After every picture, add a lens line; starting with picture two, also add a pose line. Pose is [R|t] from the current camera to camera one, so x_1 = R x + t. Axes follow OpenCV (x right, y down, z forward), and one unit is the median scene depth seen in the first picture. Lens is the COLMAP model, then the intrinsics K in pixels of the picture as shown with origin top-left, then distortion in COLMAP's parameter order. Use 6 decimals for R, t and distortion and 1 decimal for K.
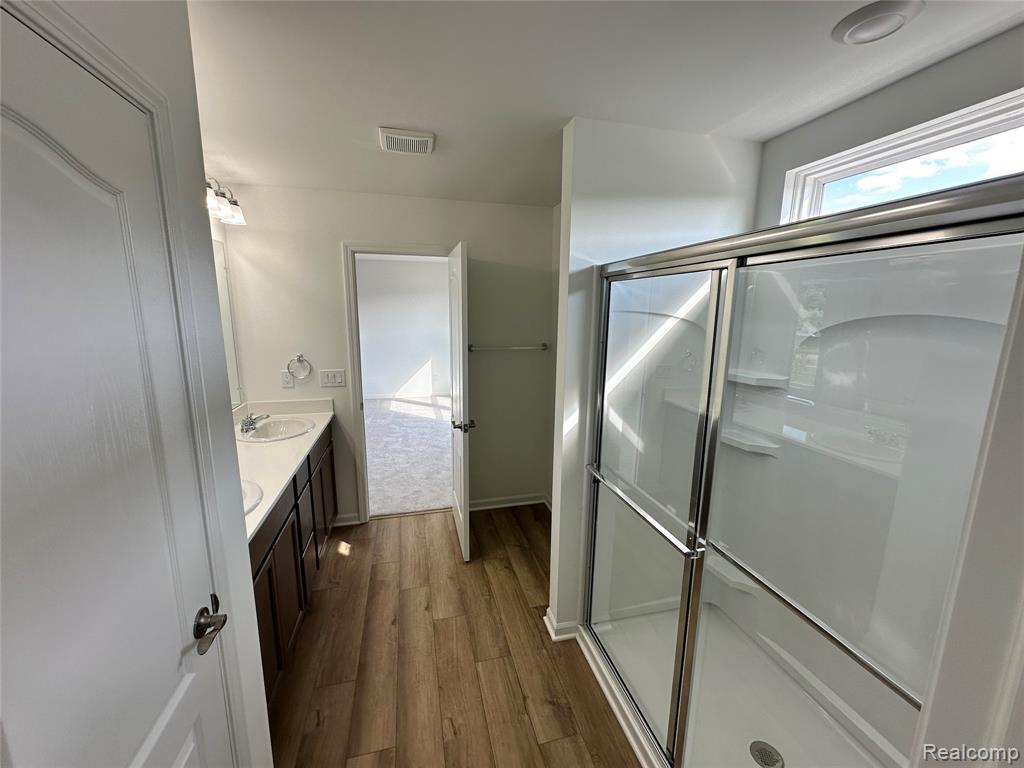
lens RADIAL K [[408.8, 0, 512.0], [0, 408.8, 384.0], [0, 0, 1]] dist [-0.002026, -0.000116]
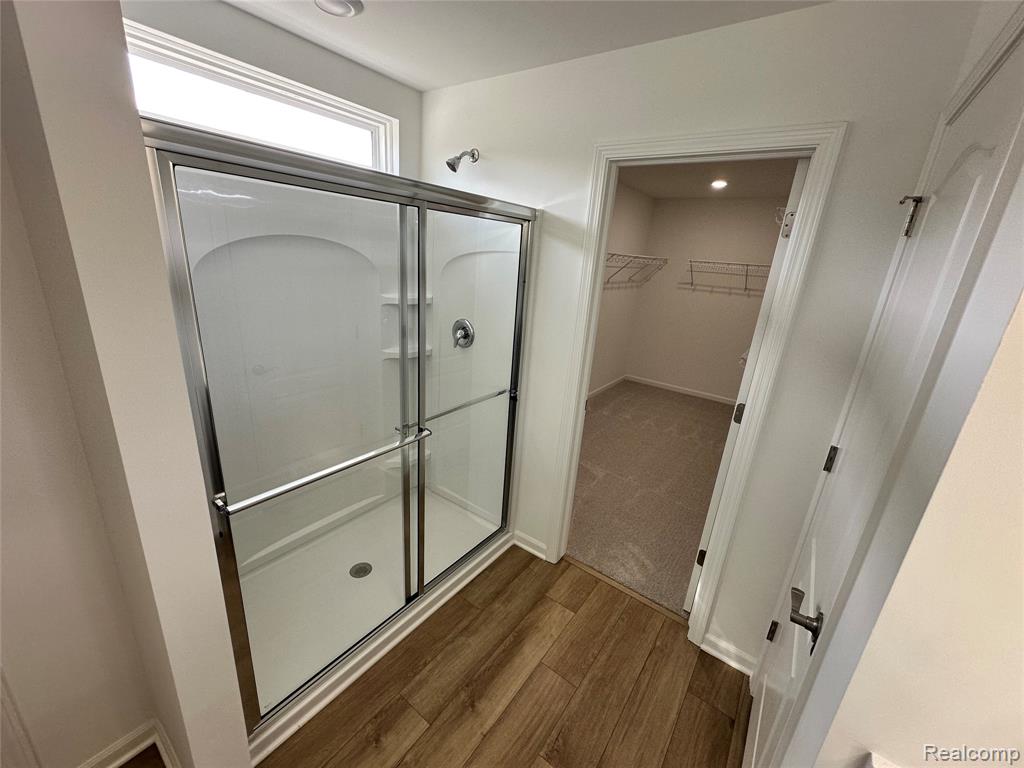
lens RADIAL K [[408.8, 0, 512.0], [0, 408.8, 384.0], [0, 0, 1]] dist [-0.002026, -0.000116]
pose [[-0.631666, -0.286956, 0.720176, -0.504373], [0.062923, 0.906929, 0.416558, -0.207565], [-0.772683, 0.308441, -0.554820, 1.131894]]
